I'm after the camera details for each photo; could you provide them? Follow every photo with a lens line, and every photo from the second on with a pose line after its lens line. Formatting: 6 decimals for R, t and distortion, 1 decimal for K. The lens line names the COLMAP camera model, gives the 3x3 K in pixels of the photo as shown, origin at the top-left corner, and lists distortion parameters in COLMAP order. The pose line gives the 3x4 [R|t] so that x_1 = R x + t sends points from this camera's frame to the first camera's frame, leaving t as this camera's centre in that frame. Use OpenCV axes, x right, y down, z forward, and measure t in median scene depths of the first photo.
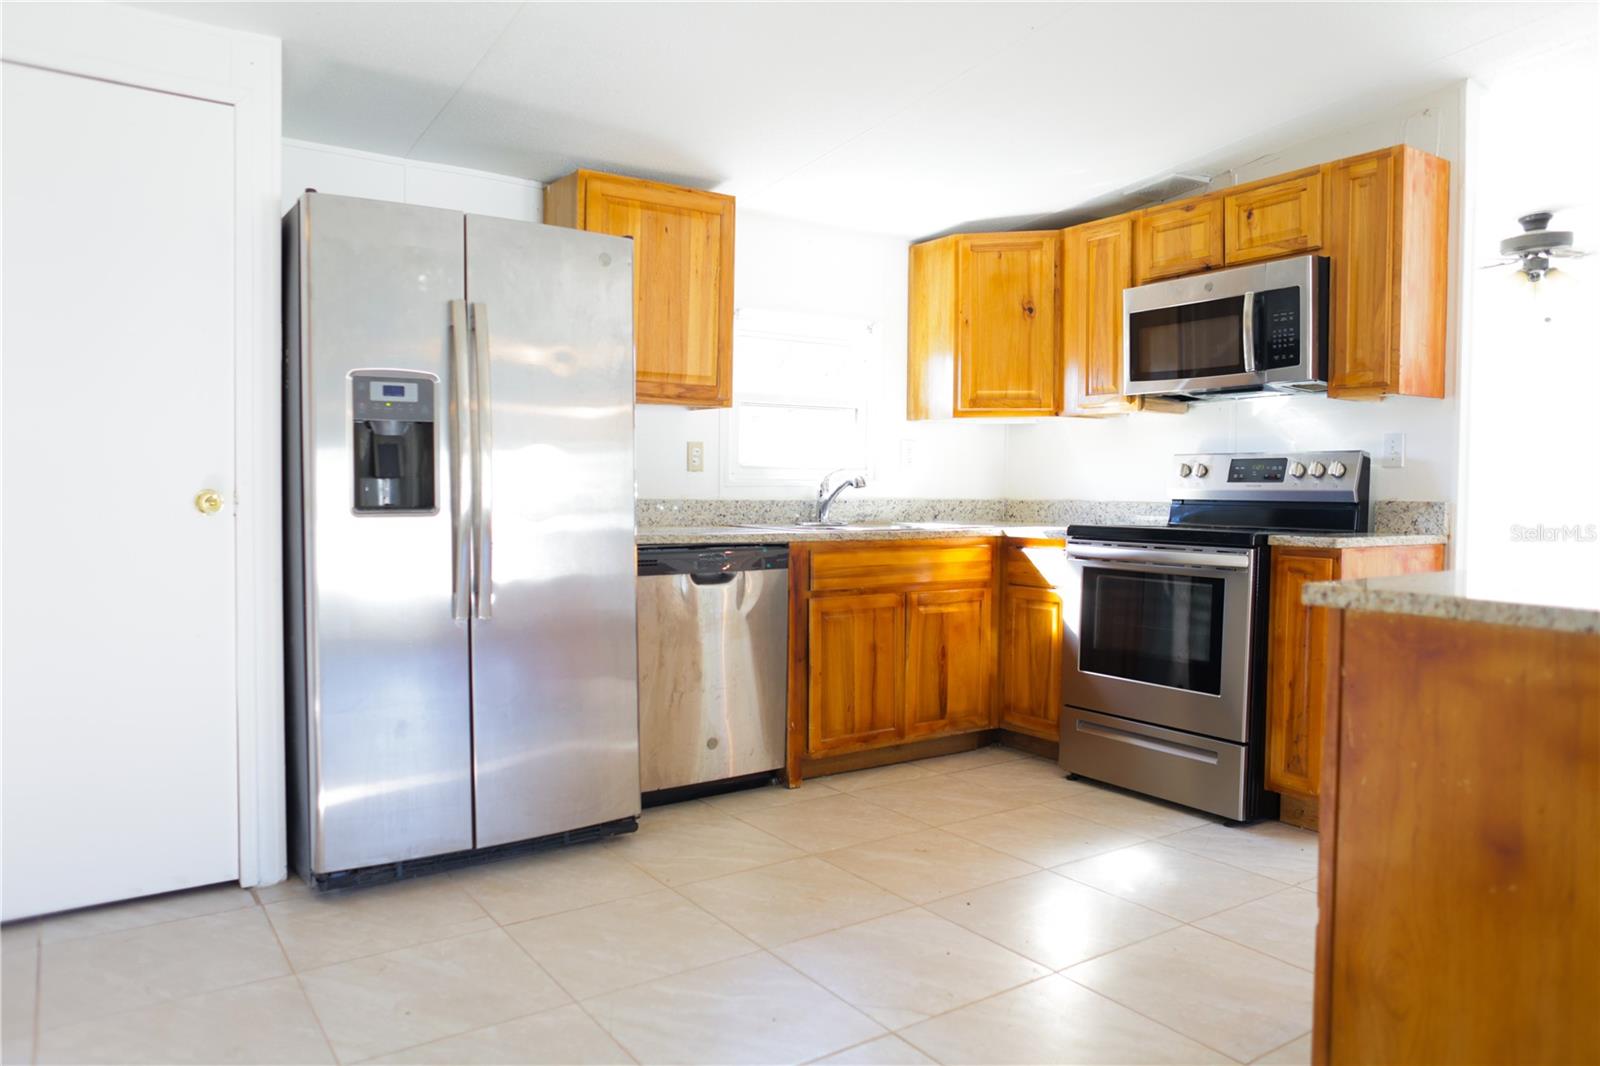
lens RADIAL K [[1090.7, 0, 795.1], [0, 1090.7, 528.9], [0, 0, 1]] dist [-0.076799, 0.071179]
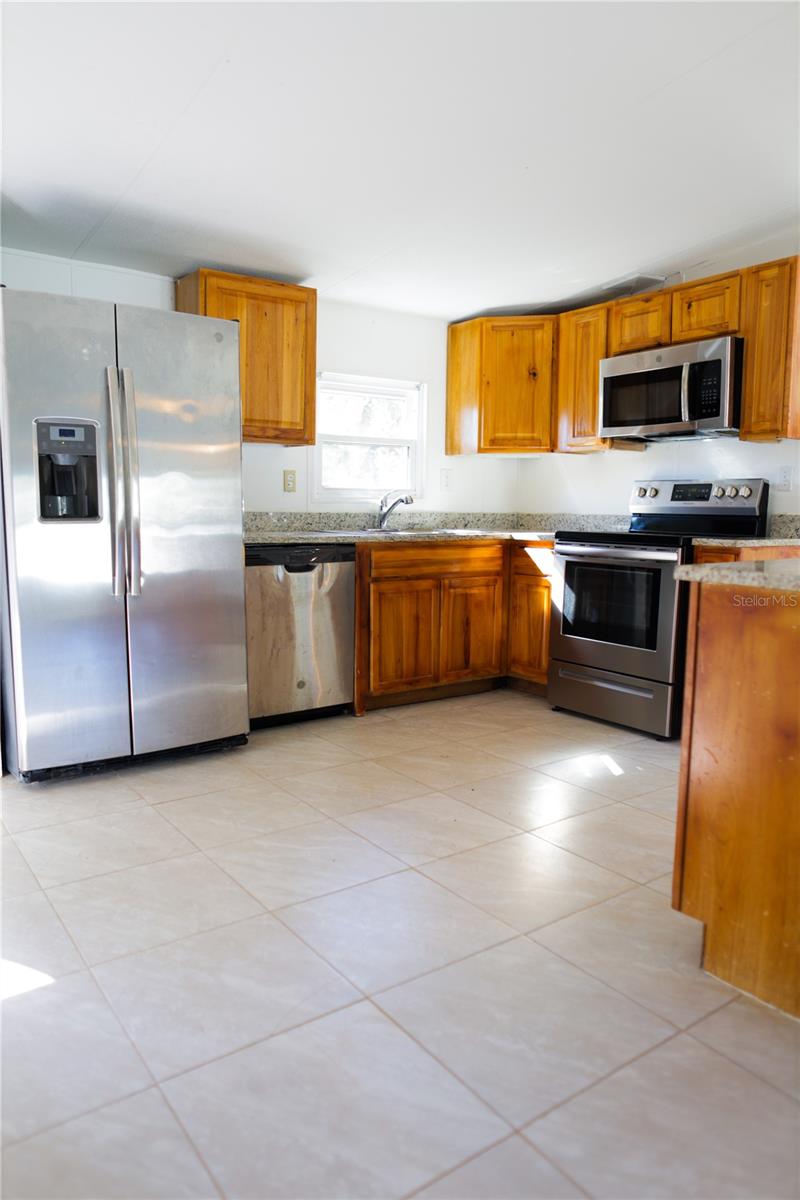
lens RADIAL K [[818.1, 0, 397.4], [0, 818.1, 605.3], [0, 0, 1]] dist [-0.076799, 0.071179]
pose [[0.999742, -0.000217, 0.022693, 0.024143], [-0.001669, 0.996546, 0.083022, 0.005262], [-0.022633, -0.083039, 0.996289, -0.052441]]
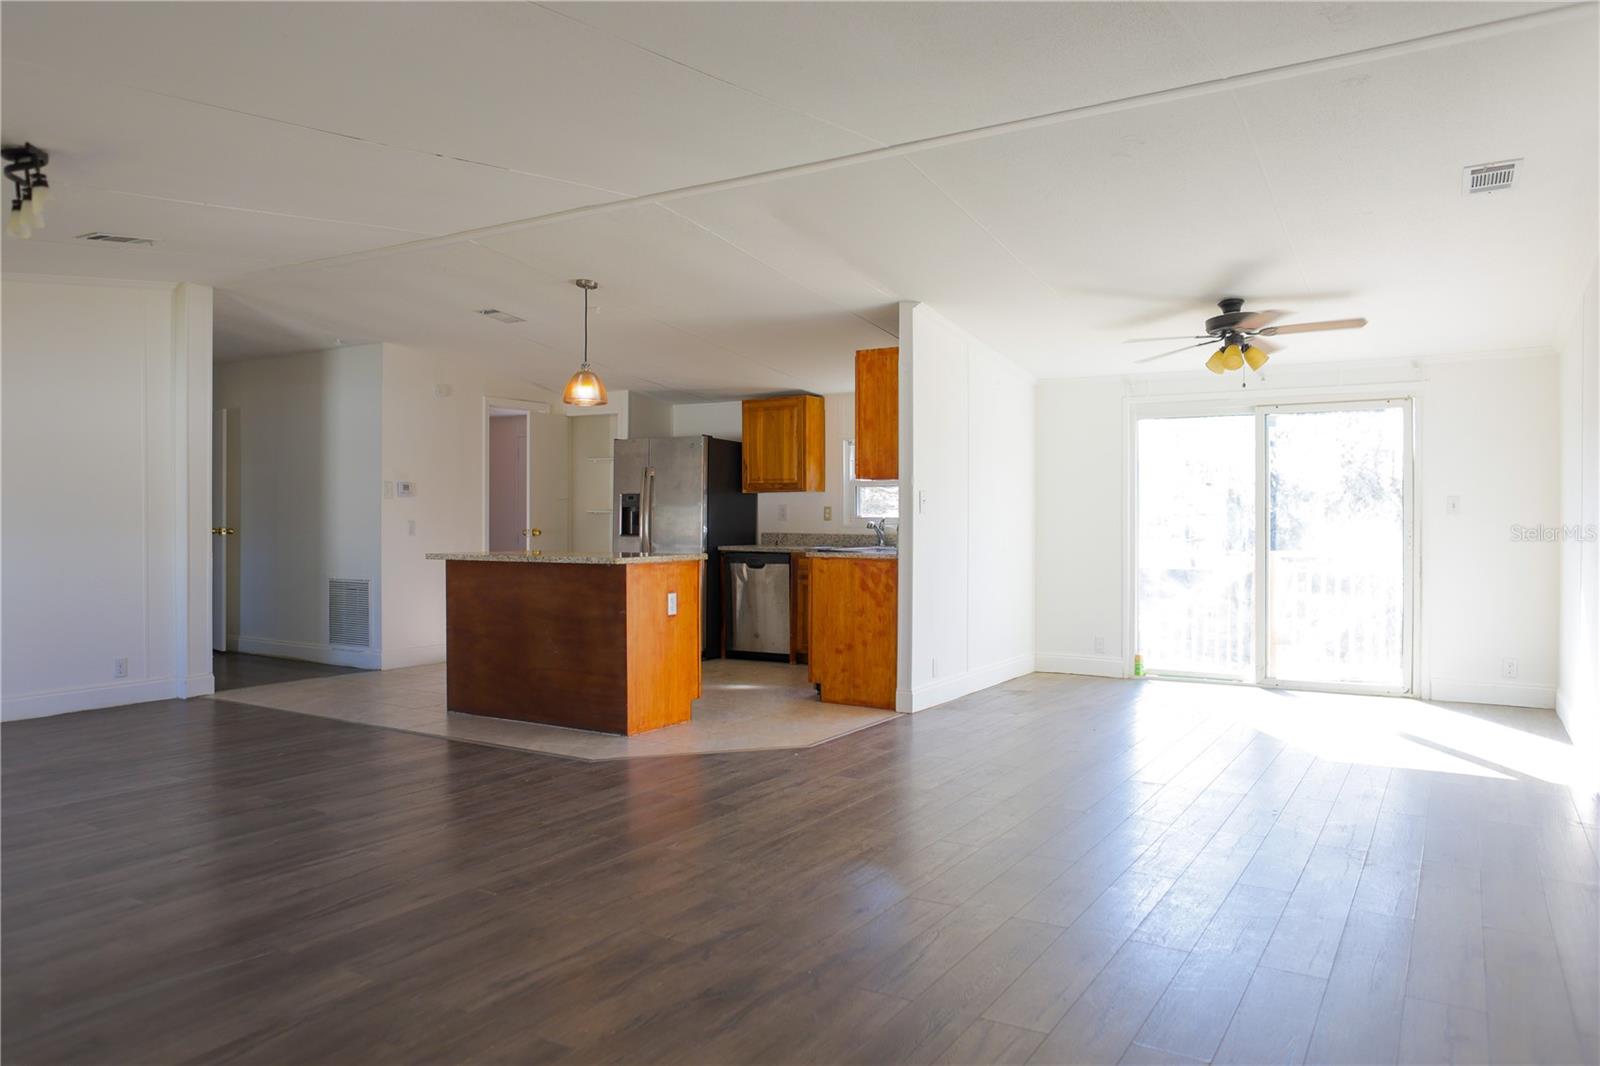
lens RADIAL K [[1090.7, 0, 795.1], [0, 1090.7, 528.9], [0, 0, 1]] dist [-0.076799, 0.071179]
pose [[0.409035, 0.001365, -0.912518, 2.028747], [-0.034749, 0.999297, -0.014081, -0.005118], [0.911857, 0.037469, 0.408795, 0.090677]]
